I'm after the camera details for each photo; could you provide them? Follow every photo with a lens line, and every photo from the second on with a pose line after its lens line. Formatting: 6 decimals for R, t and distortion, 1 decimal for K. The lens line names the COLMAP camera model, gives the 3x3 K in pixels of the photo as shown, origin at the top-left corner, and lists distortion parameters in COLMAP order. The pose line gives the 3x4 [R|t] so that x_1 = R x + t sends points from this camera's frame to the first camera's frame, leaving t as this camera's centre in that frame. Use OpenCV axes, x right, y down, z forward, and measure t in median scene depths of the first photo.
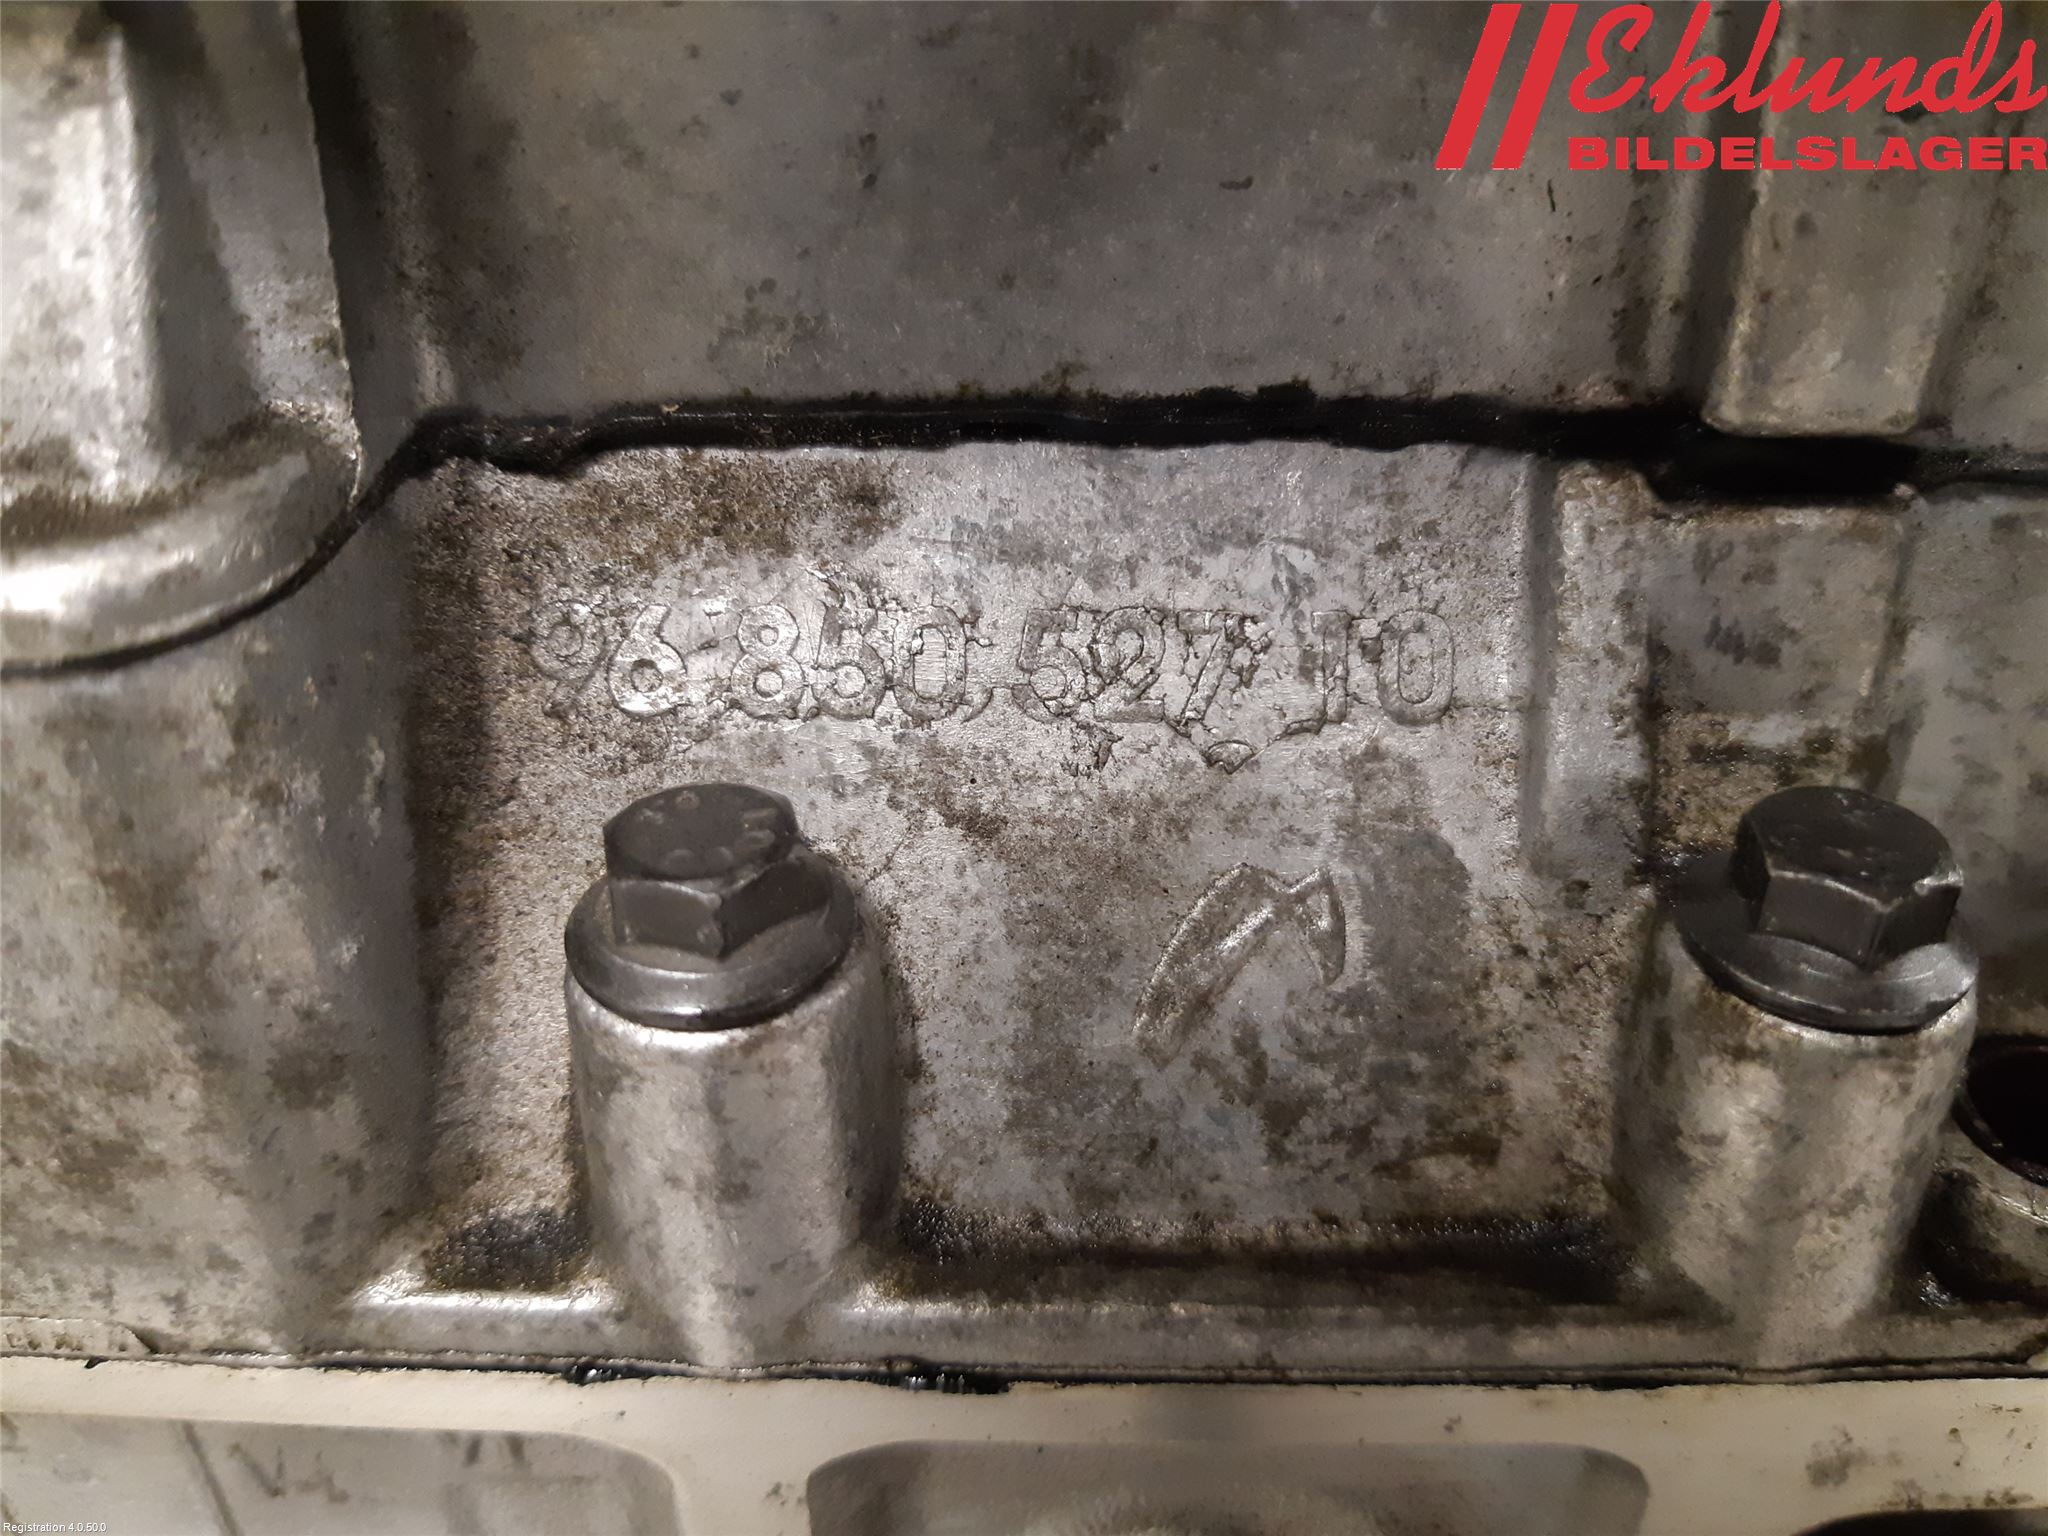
lens RADIAL K [[1560.6, 0, 1030.2], [0, 1560.6, 767.2], [0, 0, 1]] dist [-0.047791, -0.030195]
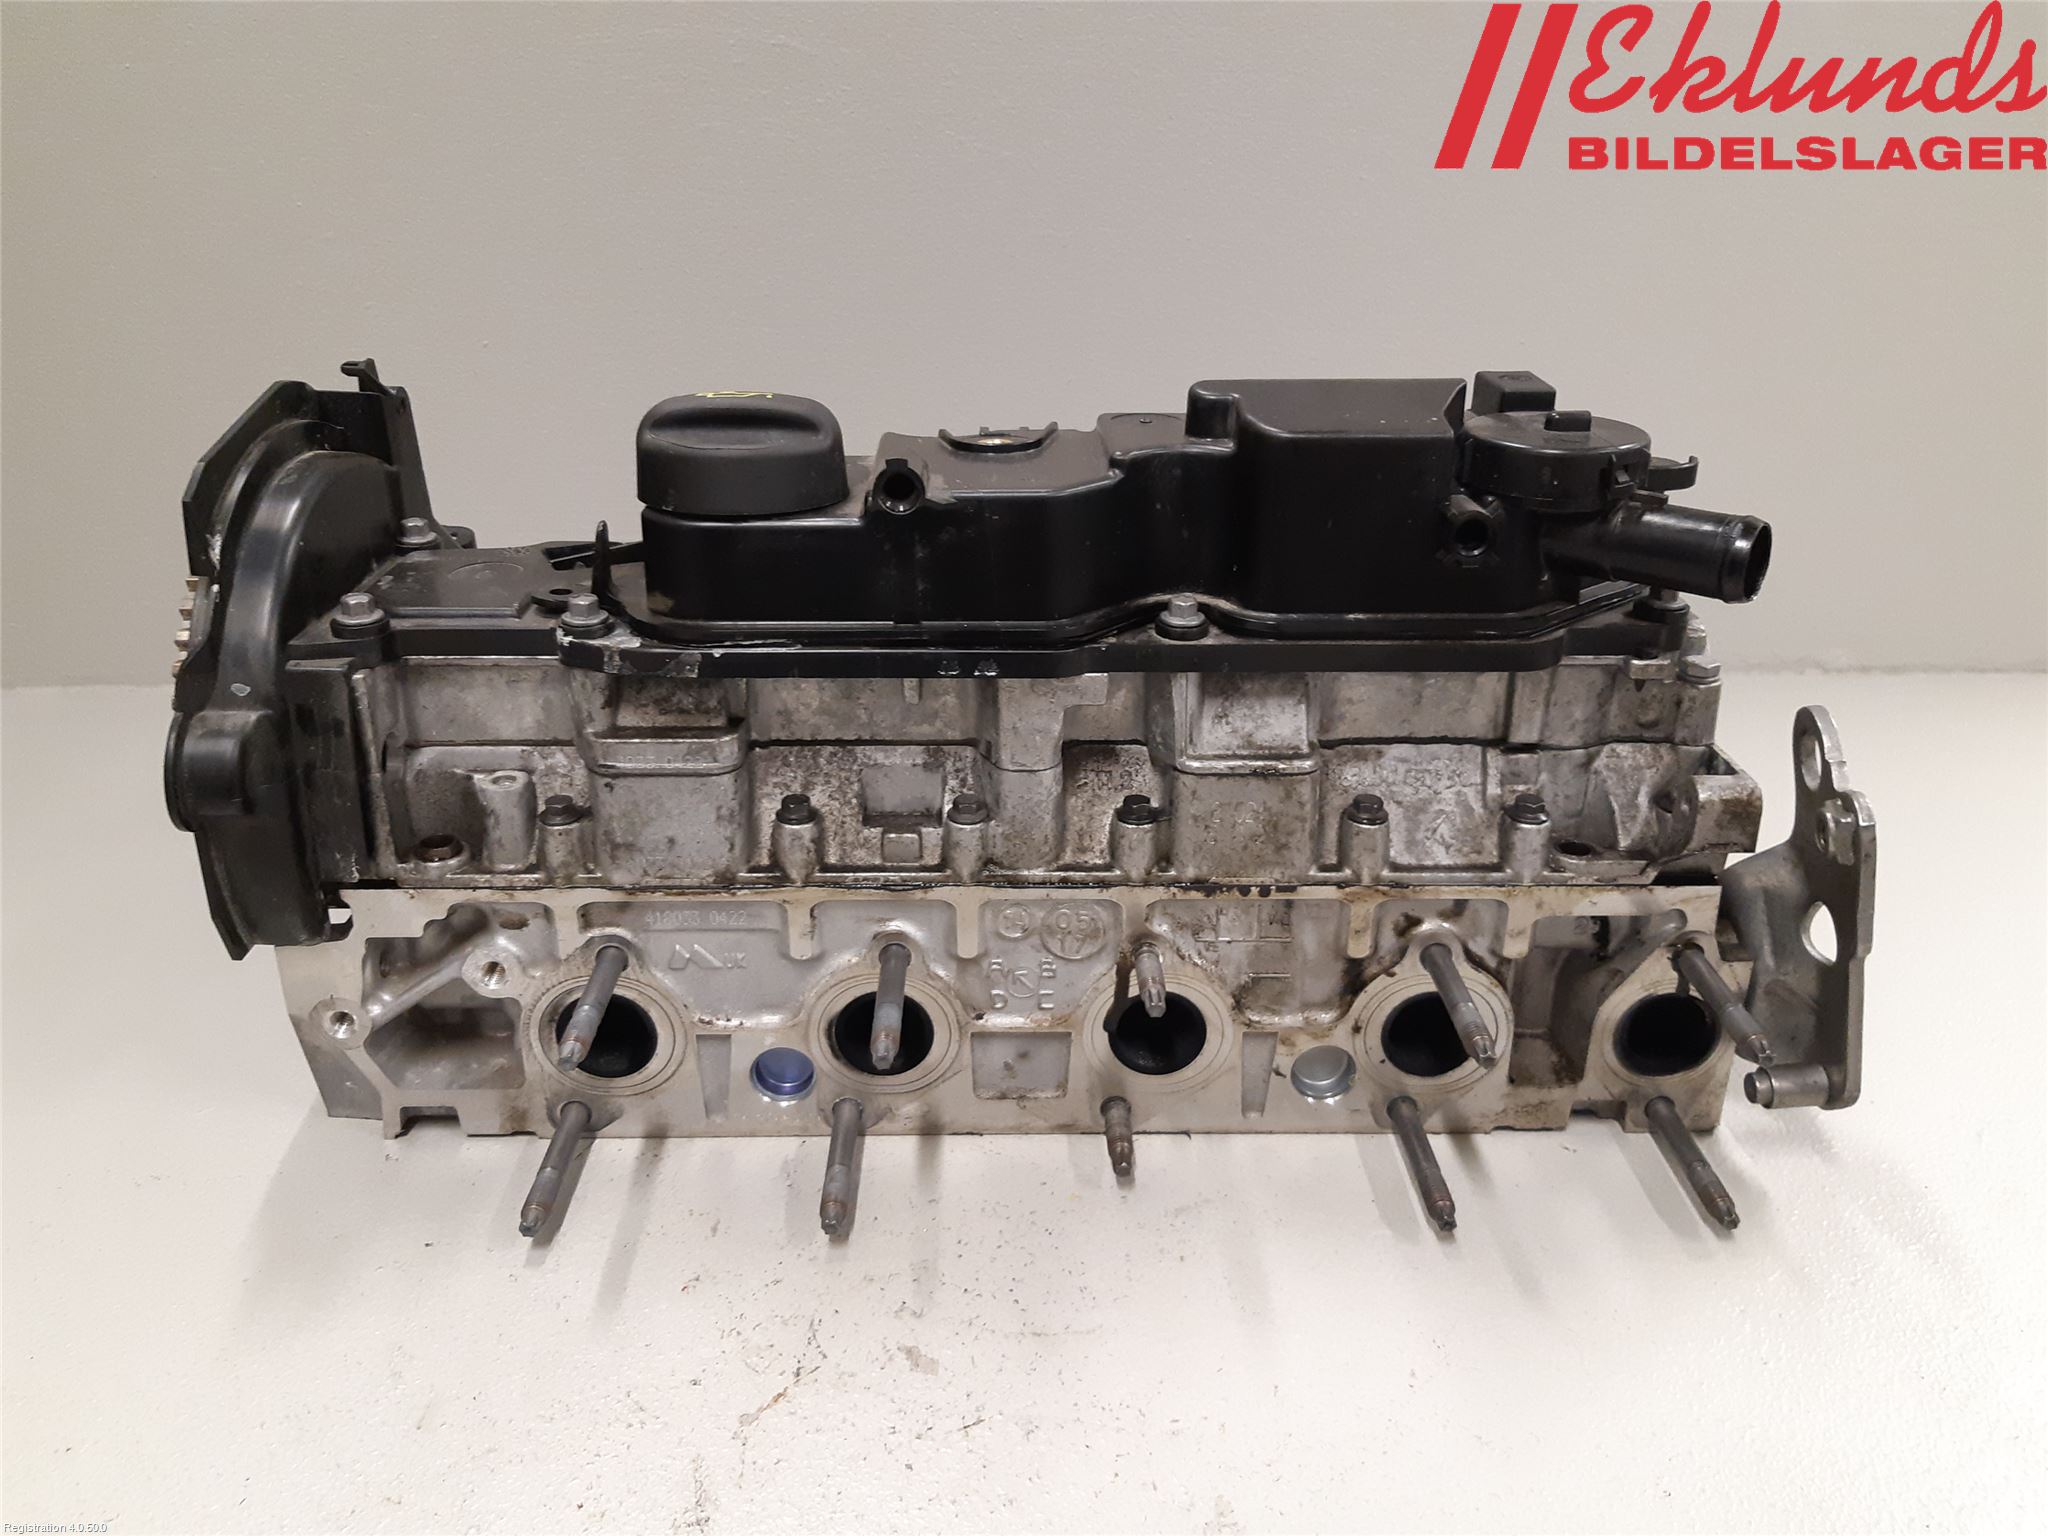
lens RADIAL K [[1560.6, 0, 1020.2], [0, 1560.6, 770.1], [0, 0, 1]] dist [-0.047791, -0.030195]
pose [[0.999980, -0.001056, 0.006160, -1.657309], [0.001938, 0.989420, -0.145069, 0.843653], [-0.005942, 0.145079, 0.989402, -5.438001]]
